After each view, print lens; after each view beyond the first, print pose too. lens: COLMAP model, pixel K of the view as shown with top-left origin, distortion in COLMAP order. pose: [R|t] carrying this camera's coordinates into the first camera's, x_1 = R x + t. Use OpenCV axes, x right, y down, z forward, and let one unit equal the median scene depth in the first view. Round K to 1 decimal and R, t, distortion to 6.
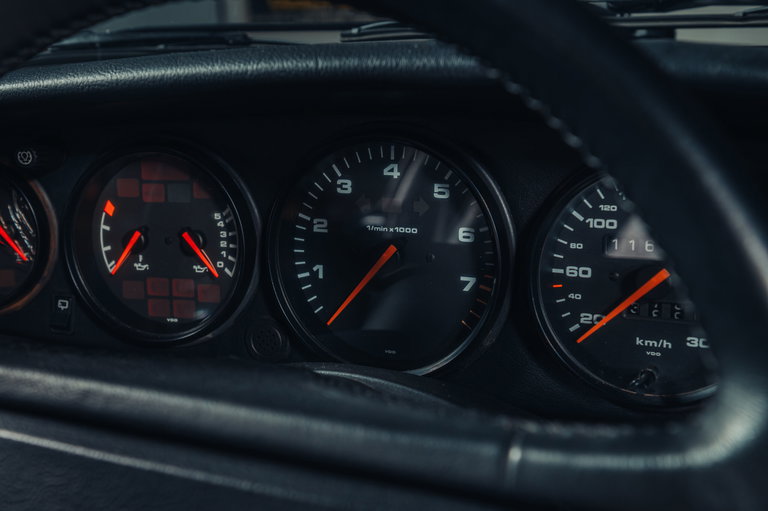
lens RADIAL K [[893.5, 0, 384.0], [0, 893.5, 255.5], [0, 0, 1]] dist [0.028562, 0.028206]
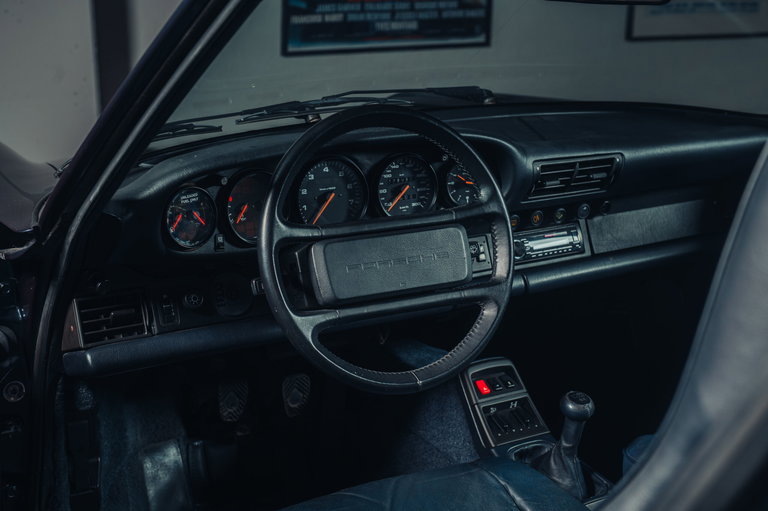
lens RADIAL K [[996.7, 0, 384.0], [0, 996.7, 255.5], [0, 0, 1]] dist [0.002242, -0.001393]
pose [[0.609172, -0.183916, 0.771417, -2.705478], [0.189860, 0.978271, 0.083305, -0.056599], [-0.769976, 0.095714, 0.630854, -1.347743]]
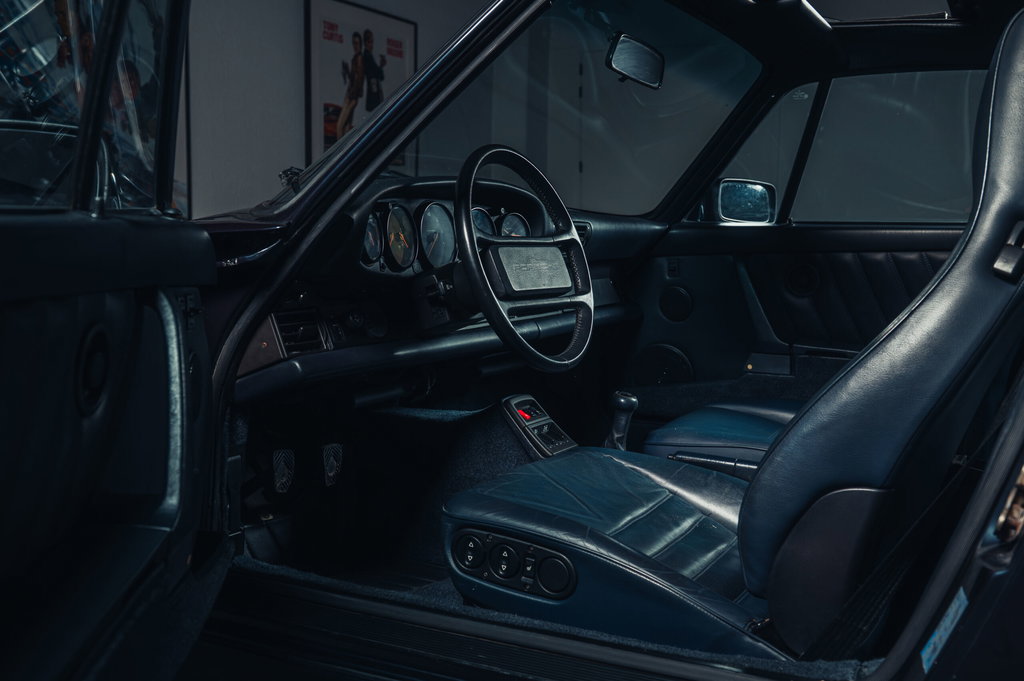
lens RADIAL K [[1013.5, 0, 512.0], [0, 1013.5, 340.5], [0, 0, 1]] dist [-0.002424, -0.000916]
pose [[0.090420, -0.061613, 0.993996, -4.239190], [0.257989, 0.965463, 0.036376, 0.346205], [-0.961907, 0.253151, 0.103193, 0.409642]]
